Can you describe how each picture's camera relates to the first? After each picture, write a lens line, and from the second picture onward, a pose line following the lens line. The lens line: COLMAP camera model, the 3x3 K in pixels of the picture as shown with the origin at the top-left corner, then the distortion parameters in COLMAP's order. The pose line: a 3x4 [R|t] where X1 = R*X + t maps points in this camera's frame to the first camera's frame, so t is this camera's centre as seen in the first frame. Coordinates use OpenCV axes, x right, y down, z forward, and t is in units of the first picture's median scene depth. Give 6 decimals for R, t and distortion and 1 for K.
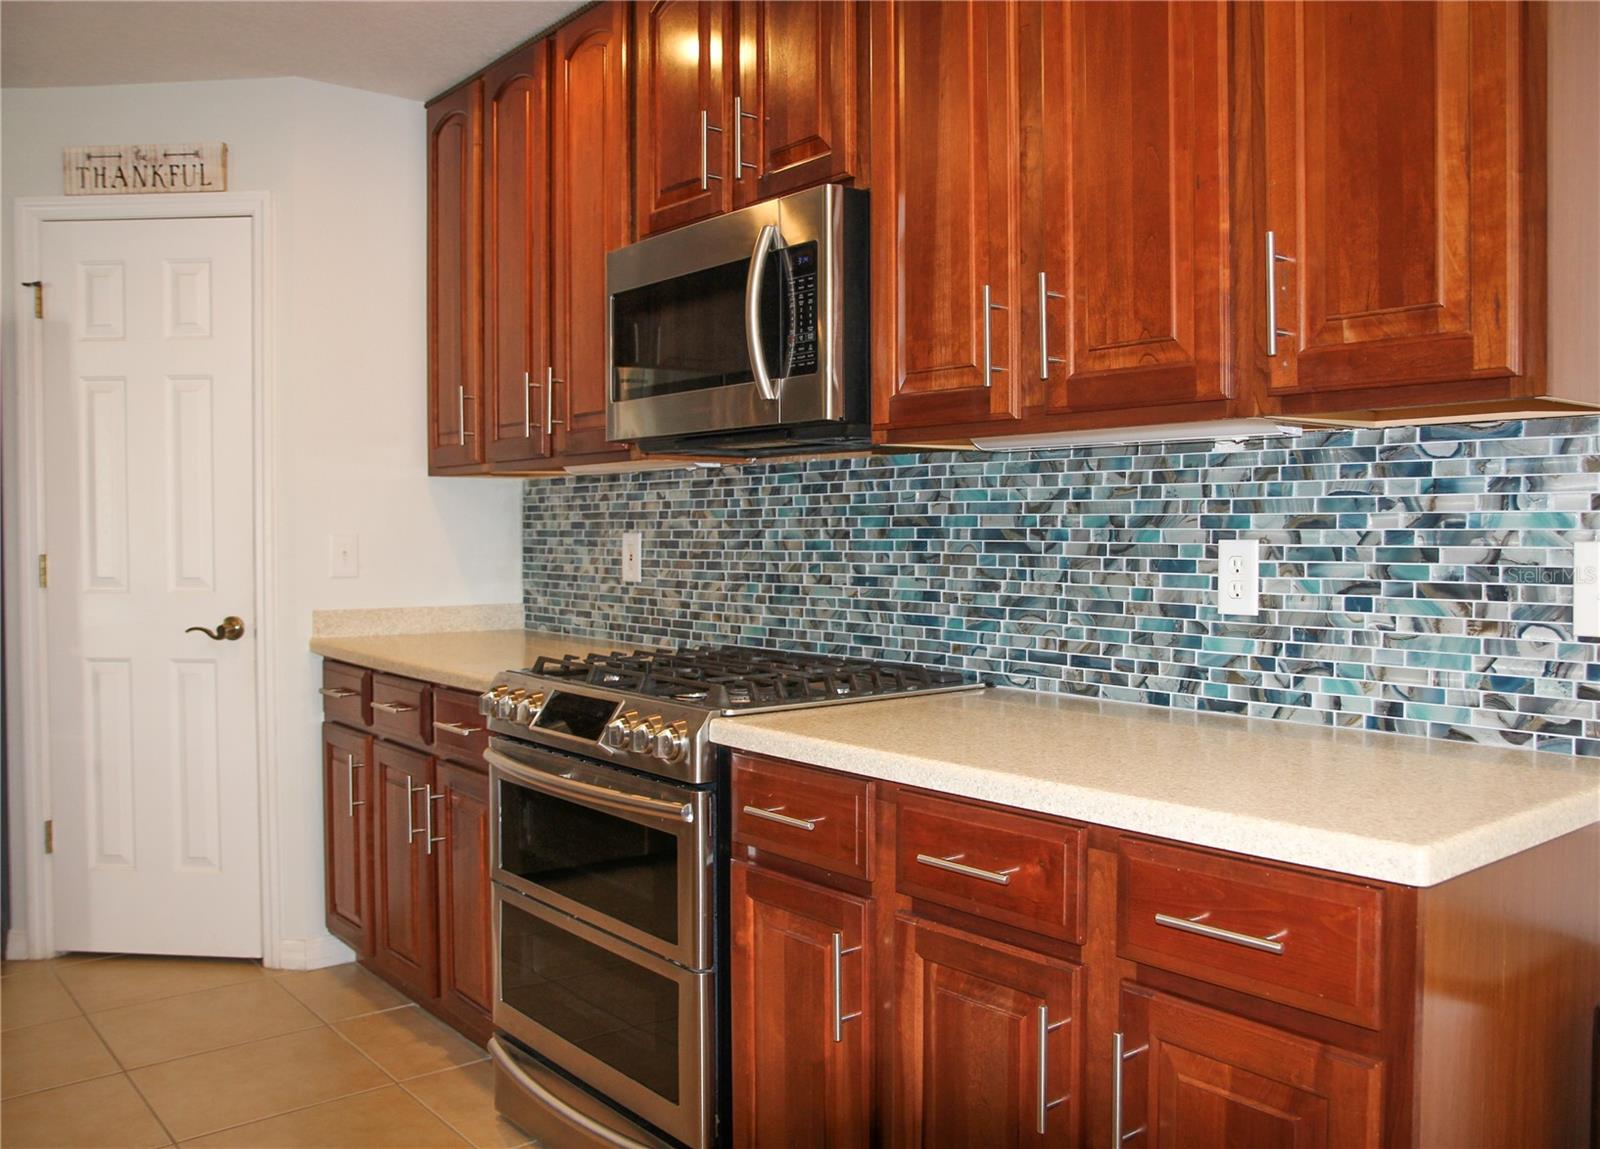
lens RADIAL K [[1380.9, 0, 854.6], [0, 1380.9, 569.9], [0, 0, 1]] dist [-0.129722, 0.000654]
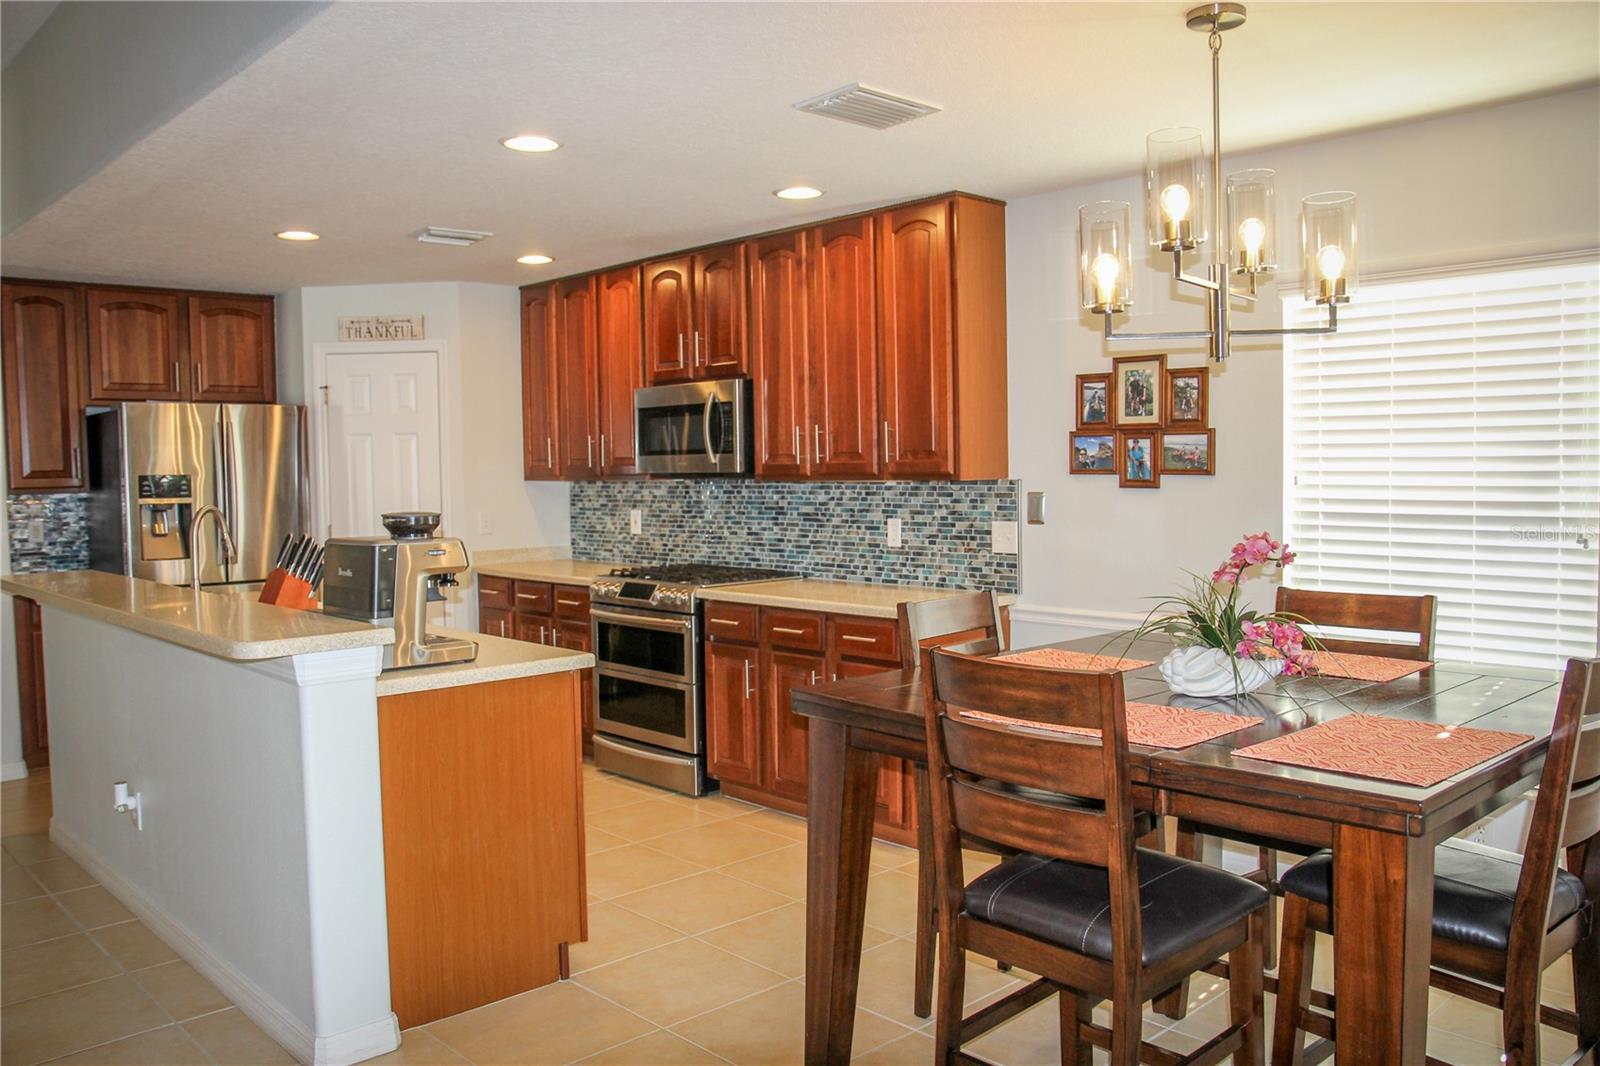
lens RADIAL K [[1259.1, 0, 800.0], [0, 1259.1, 533.0], [0, 0, 1]] dist [-0.007281, -0.003451]
pose [[0.998450, -0.015039, 0.053594, -0.030898], [0.013891, 0.999667, 0.021733, -0.045221], [-0.053903, -0.020955, 0.998326, -1.310421]]
